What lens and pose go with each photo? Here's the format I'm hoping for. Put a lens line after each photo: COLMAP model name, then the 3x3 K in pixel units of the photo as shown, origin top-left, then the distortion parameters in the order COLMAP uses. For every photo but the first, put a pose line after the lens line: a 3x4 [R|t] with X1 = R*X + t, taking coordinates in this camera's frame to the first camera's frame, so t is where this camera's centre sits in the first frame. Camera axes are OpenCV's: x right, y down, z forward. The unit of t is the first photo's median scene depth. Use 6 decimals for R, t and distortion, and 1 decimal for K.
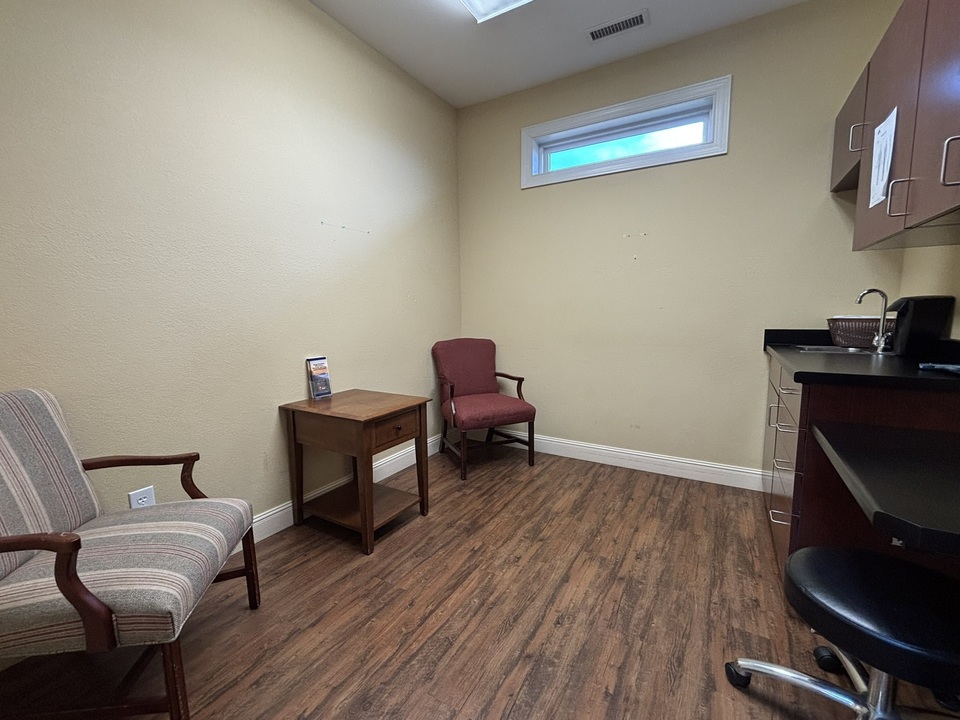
lens RADIAL K [[409.1, 0, 480.0], [0, 409.1, 360.0], [0, 0, 1]] dist [0.001532, 0.000251]
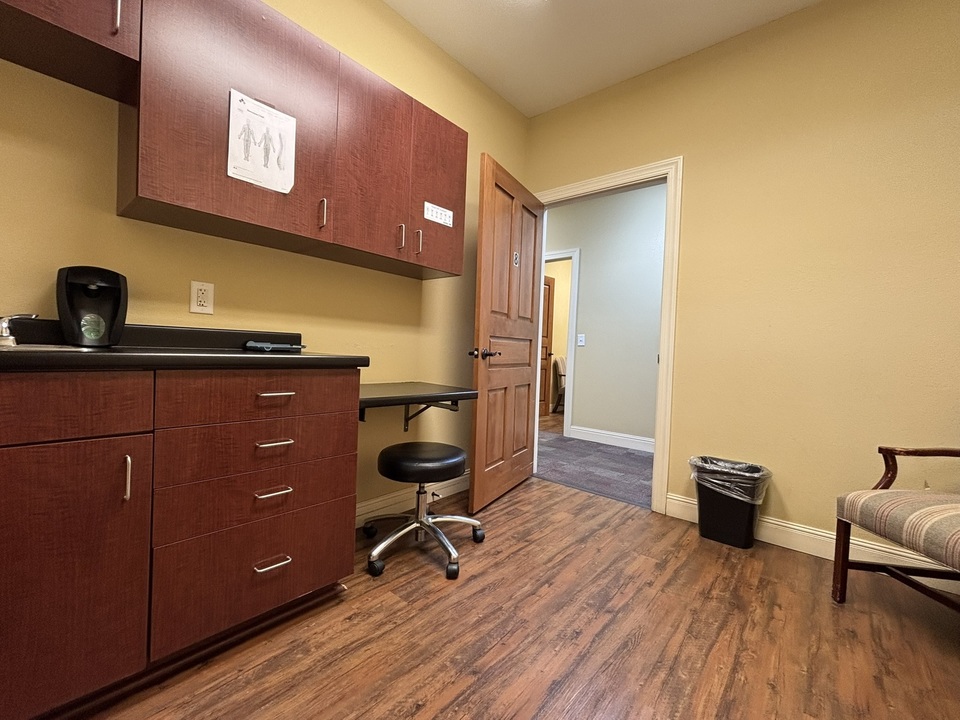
lens RADIAL K [[409.1, 0, 480.0], [0, 409.1, 360.0], [0, 0, 1]] dist [0.001532, 0.000251]
pose [[-0.985386, -0.030031, 0.167665, 0.264512], [-0.007052, 0.990684, 0.136000, -0.102511], [-0.170187, 0.132830, -0.976418, 1.813465]]
